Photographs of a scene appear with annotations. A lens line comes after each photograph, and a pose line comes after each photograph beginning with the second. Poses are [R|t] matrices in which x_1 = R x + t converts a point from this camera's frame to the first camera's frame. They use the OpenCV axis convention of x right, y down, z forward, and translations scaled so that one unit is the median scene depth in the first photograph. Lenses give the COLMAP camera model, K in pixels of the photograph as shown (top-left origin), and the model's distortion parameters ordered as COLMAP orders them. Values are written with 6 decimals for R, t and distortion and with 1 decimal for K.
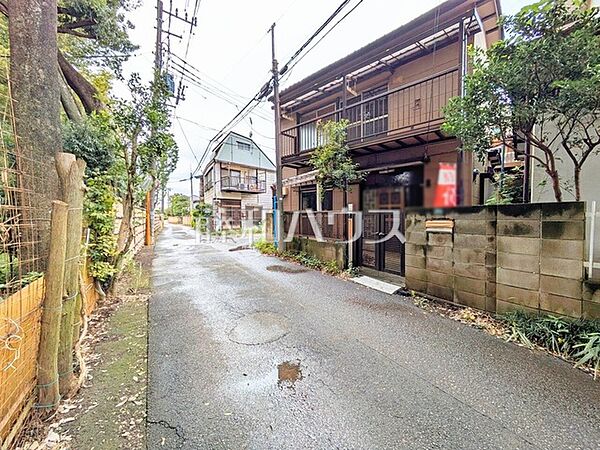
lens RADIAL K [[238.4, 0, 300.4], [0, 238.4, 223.1], [0, 0, 1]] dist [0.000307, 0.000243]
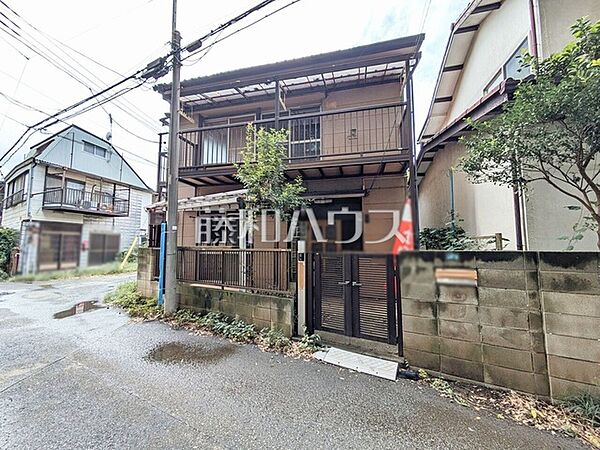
lens RADIAL K [[238.4, 0, 300.4], [0, 238.4, 223.1], [0, 0, 1]] dist [0.000307, 0.000243]
pose [[0.869496, 0.050790, 0.491321, -0.118443], [0.010195, 0.992642, -0.120656, -0.036536], [-0.493834, 0.109919, 0.862581, 0.301209]]
